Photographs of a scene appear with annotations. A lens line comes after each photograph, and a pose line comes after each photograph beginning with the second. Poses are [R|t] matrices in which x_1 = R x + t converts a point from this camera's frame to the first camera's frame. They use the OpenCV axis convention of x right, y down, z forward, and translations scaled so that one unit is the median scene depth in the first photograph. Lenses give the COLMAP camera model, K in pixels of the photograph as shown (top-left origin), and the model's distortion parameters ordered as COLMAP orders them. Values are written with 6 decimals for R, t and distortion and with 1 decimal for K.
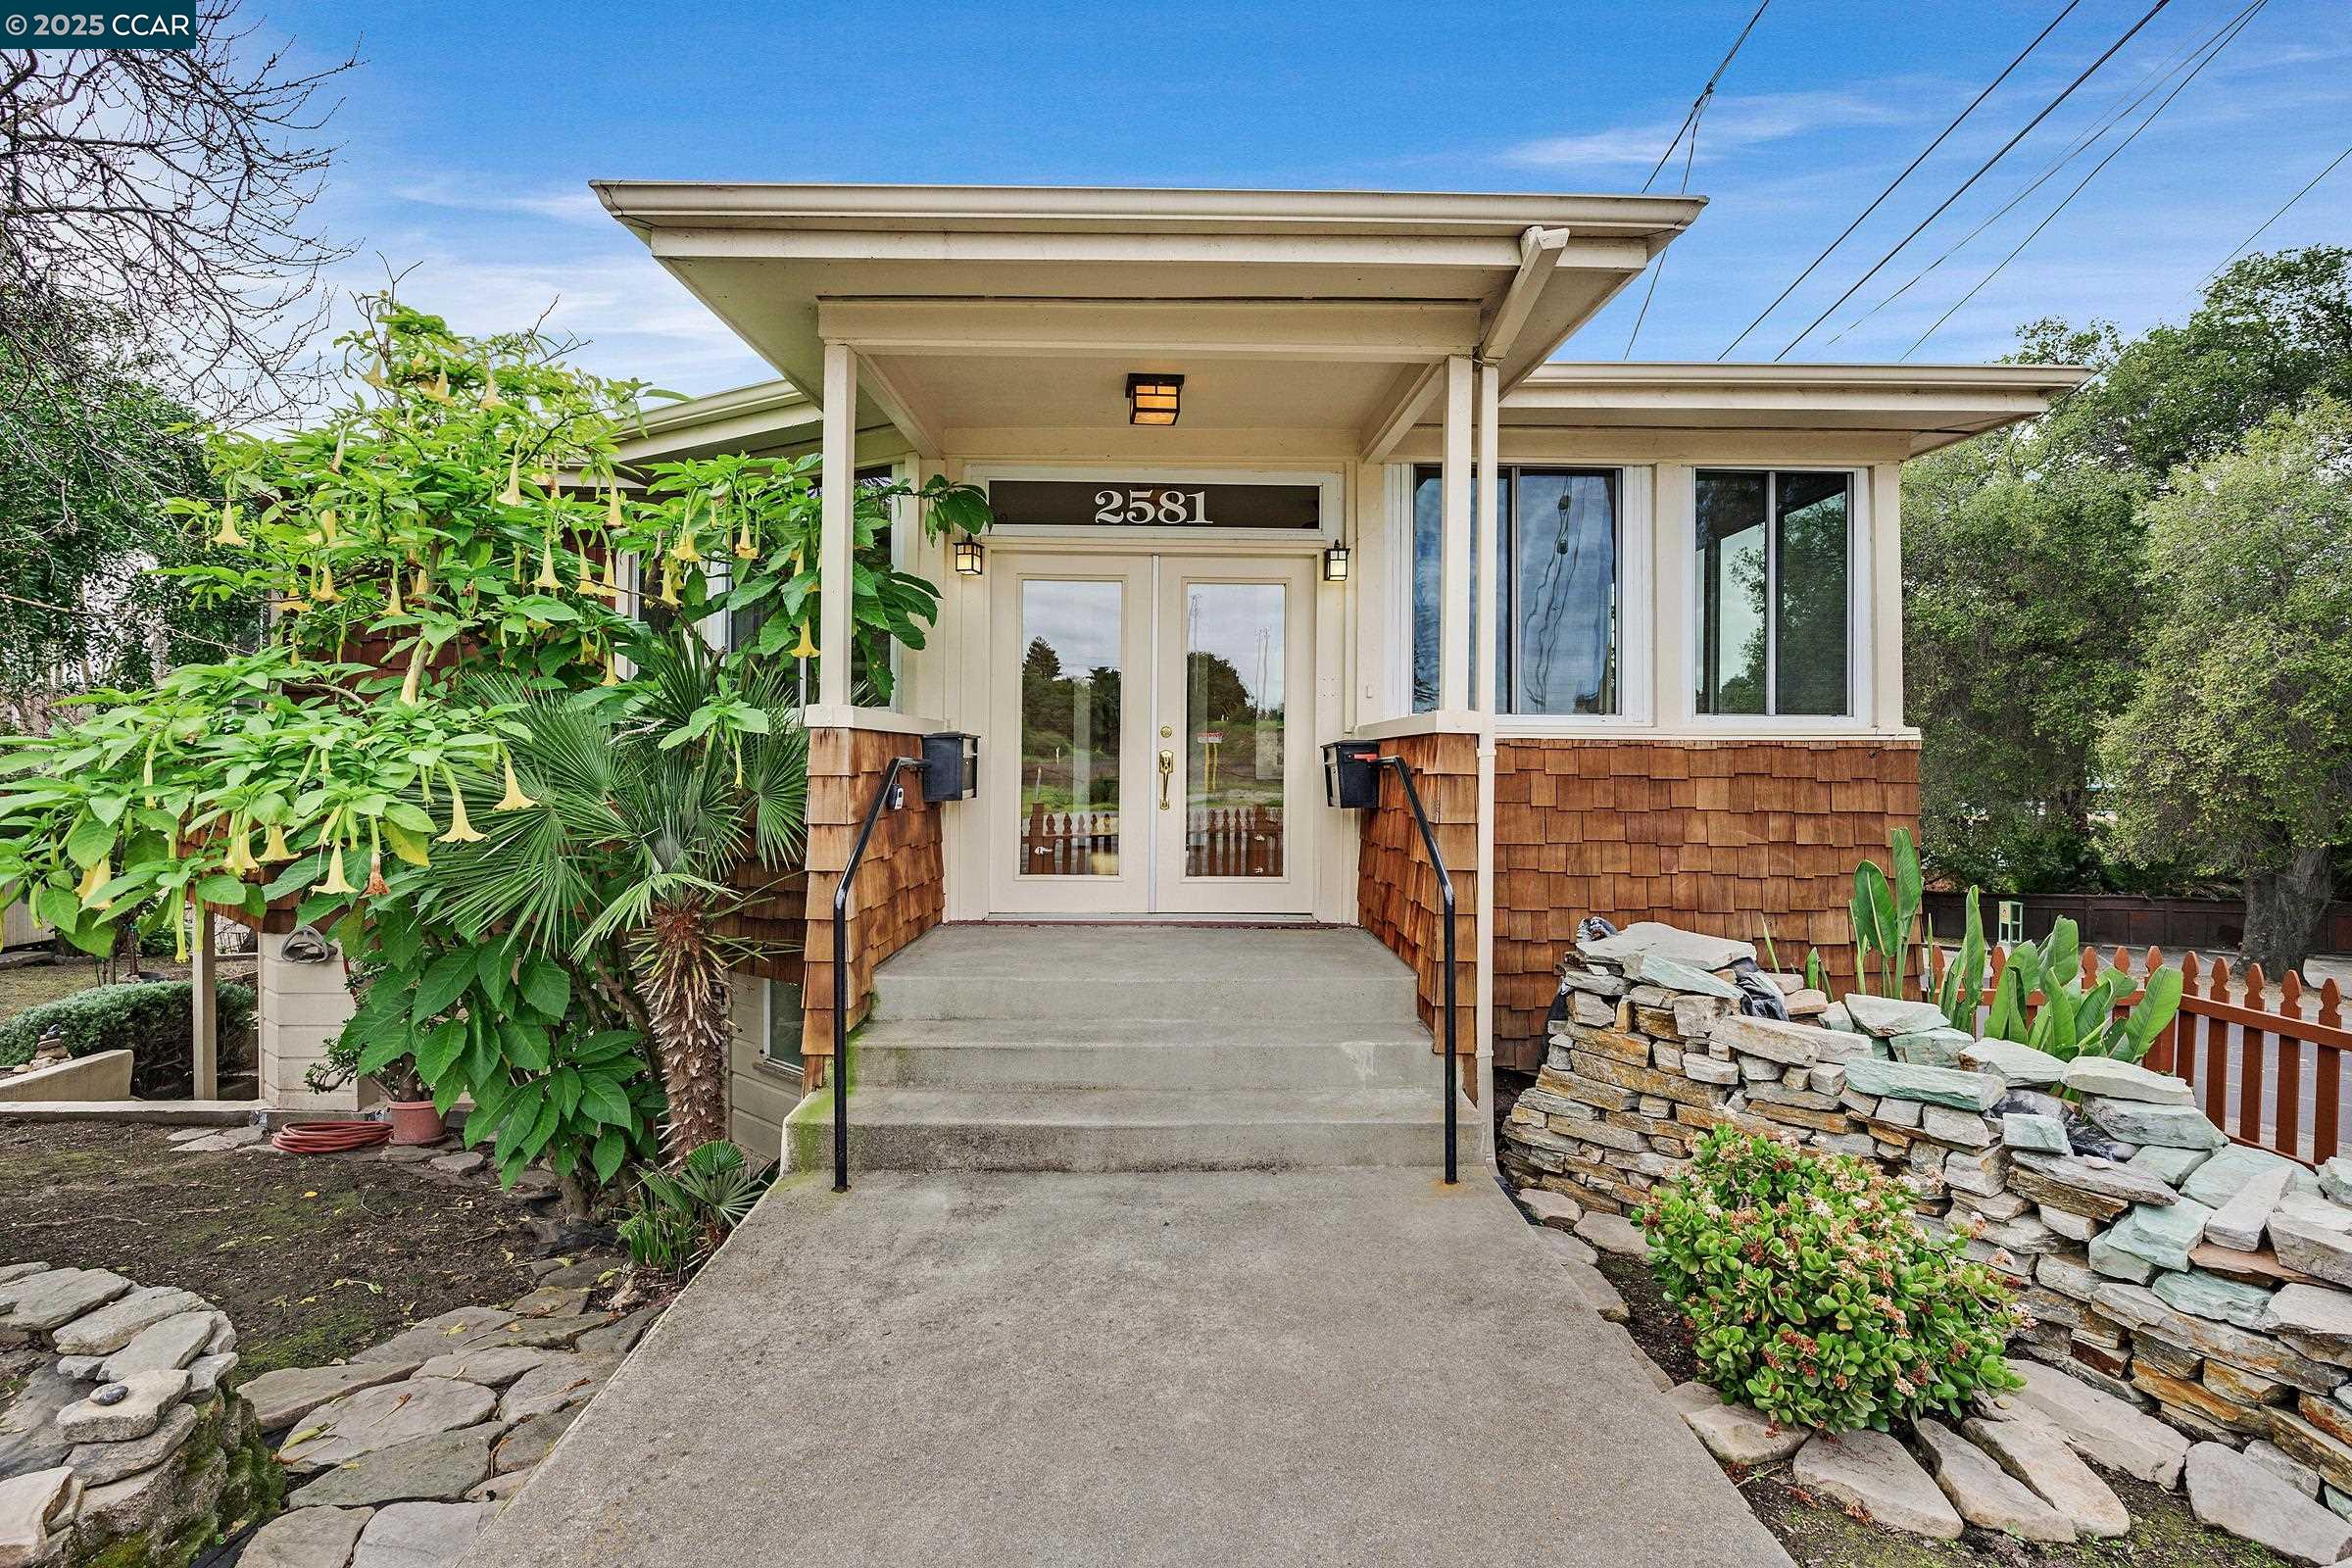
lens RADIAL K [[1041.4, 0, 1186.0], [0, 1041.4, 781.7], [0, 0, 1]] dist [-0.000977, -0.000155]
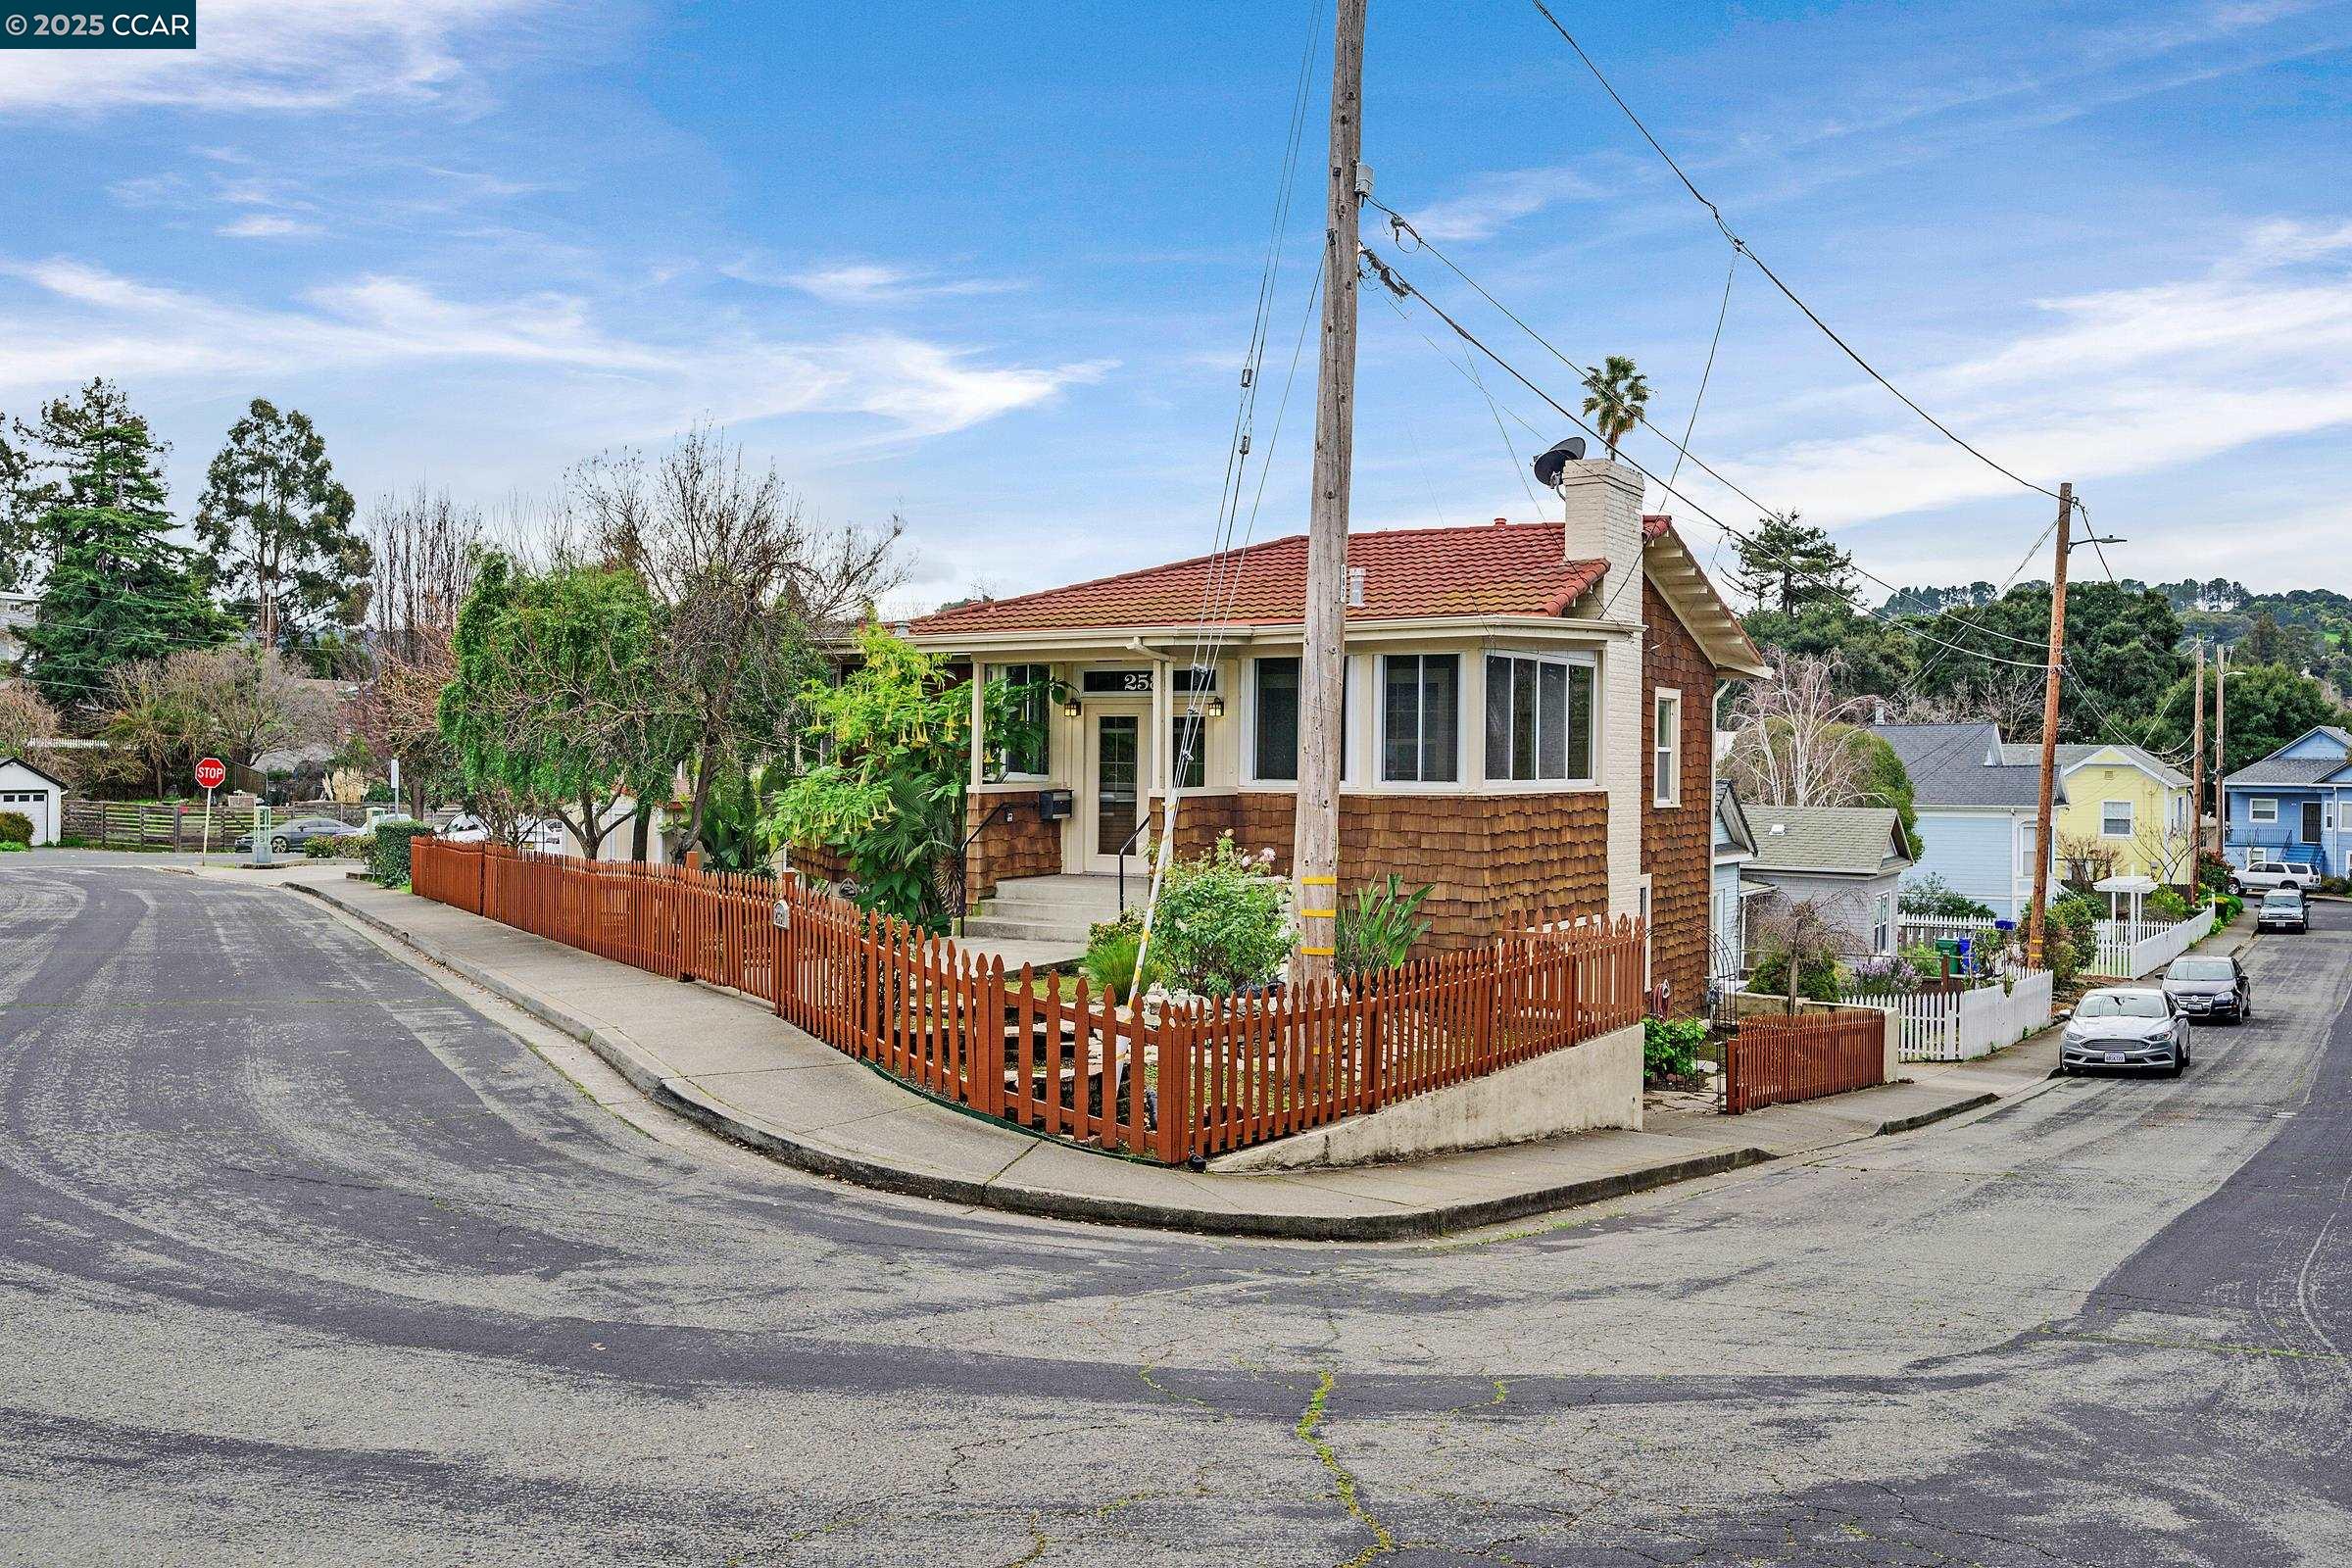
lens RADIAL K [[2070.0, 0, 1189.2], [0, 2070.0, 781.8], [0, 0, 1]] dist [-0.020740, -0.017550]
pose [[0.844990, 0.007818, -0.534724, 2.299137], [-0.009194, 0.999958, 0.000090, -0.061118], [0.534702, 0.004840, 0.845027, -2.519079]]
